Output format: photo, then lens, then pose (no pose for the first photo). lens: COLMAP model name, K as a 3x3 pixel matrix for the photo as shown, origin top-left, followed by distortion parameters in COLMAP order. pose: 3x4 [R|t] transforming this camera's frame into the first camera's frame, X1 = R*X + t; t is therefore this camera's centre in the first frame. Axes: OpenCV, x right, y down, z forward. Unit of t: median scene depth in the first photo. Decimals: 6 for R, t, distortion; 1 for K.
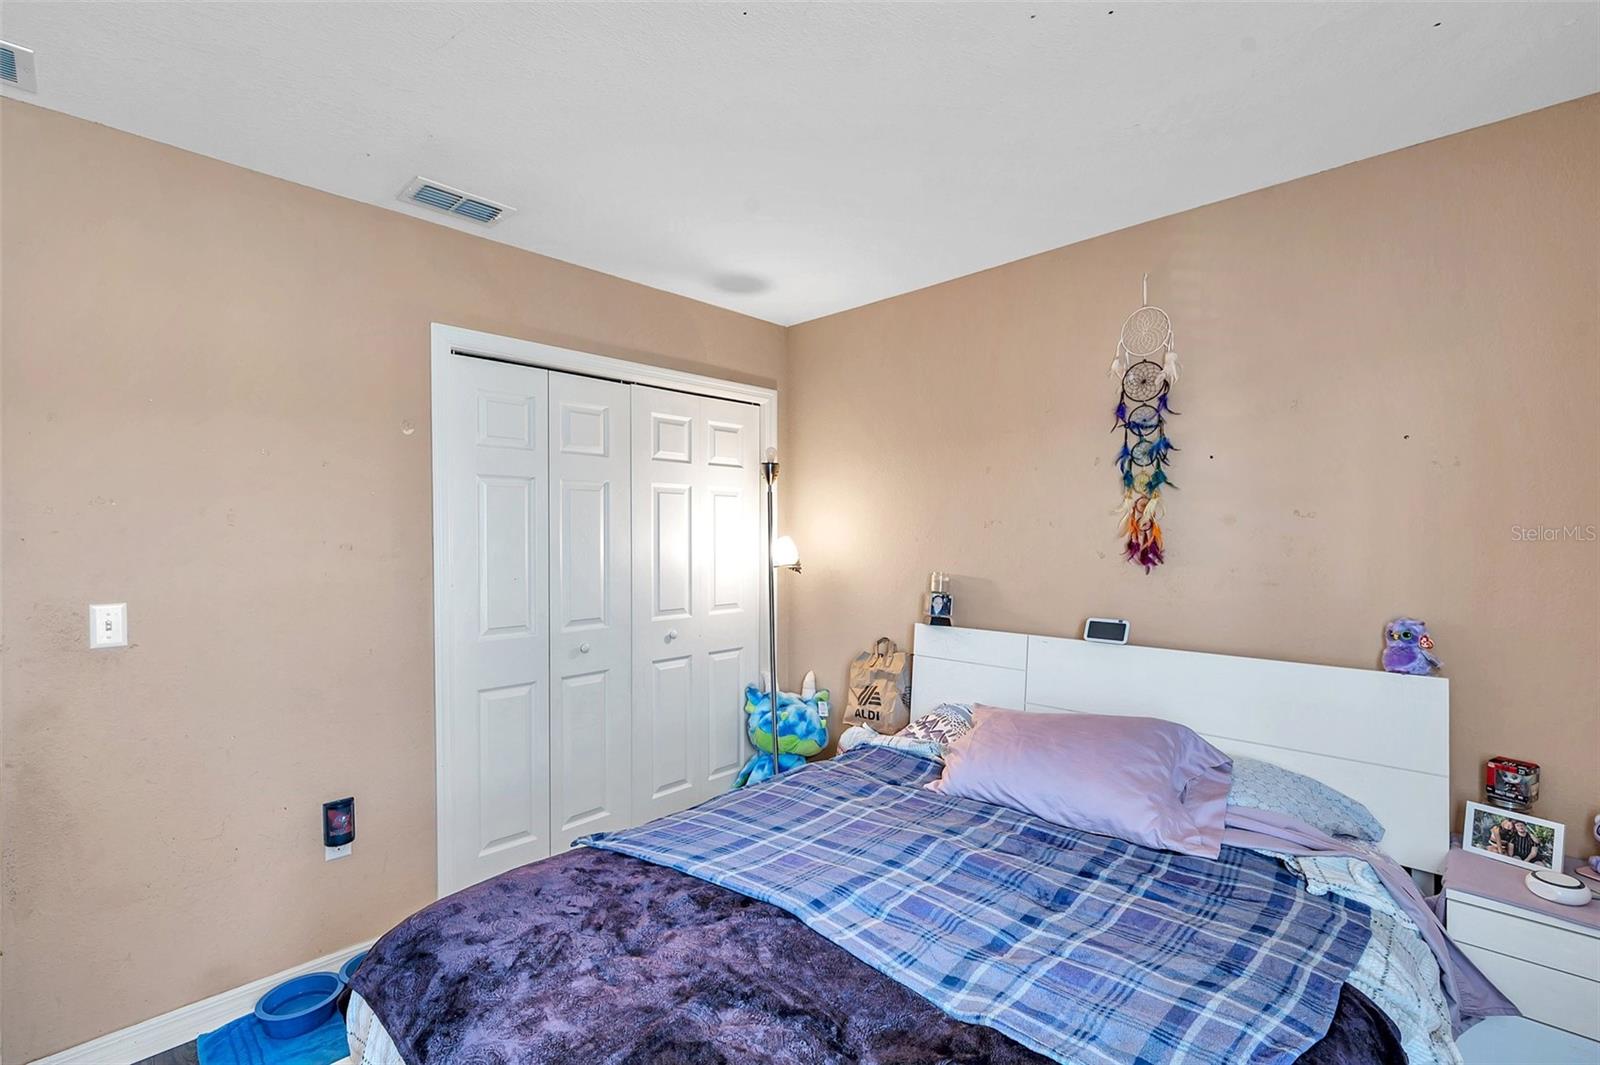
lens RADIAL K [[729.1, 0, 810.9], [0, 729.1, 532.0], [0, 0, 1]] dist [-0.000950, 0.000430]
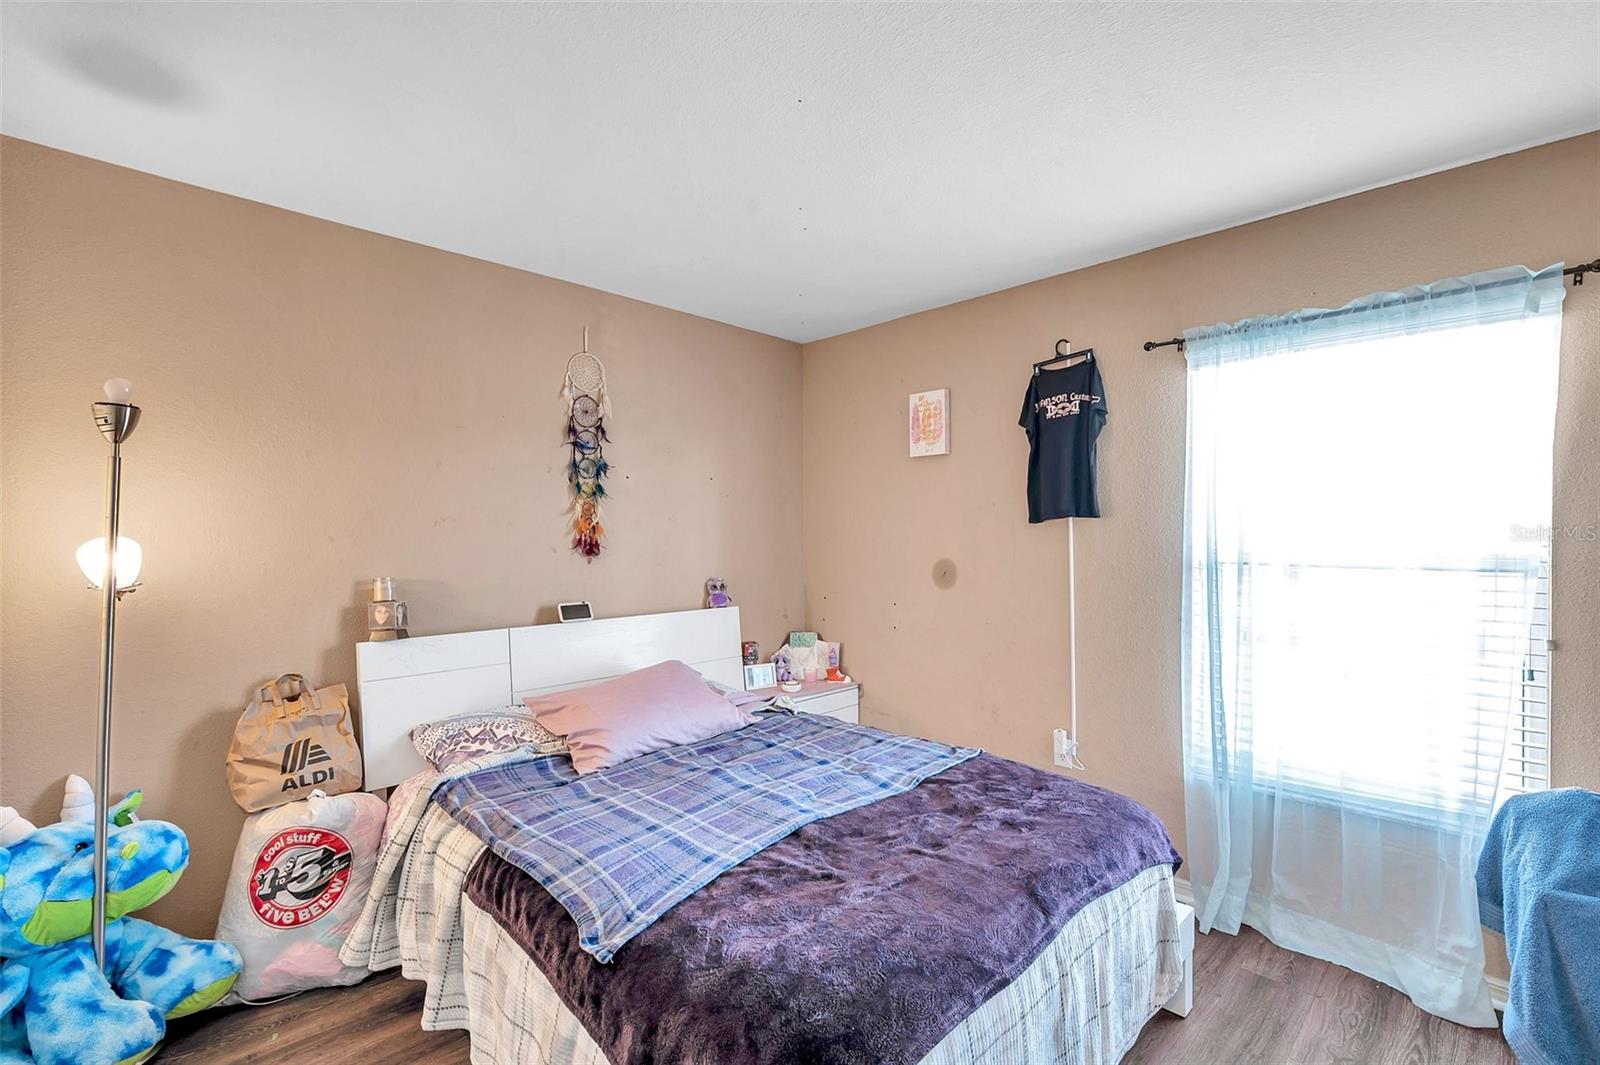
lens RADIAL K [[729.1, 0, 811.7], [0, 729.1, 528.0], [0, 0, 1]] dist [-0.000950, 0.000430]
pose [[-0.008593, 0.007651, 0.999934, -0.818430], [0.001829, 0.999969, -0.007635, 0.006604], [-0.999961, 0.001763, -0.008607, 0.624136]]
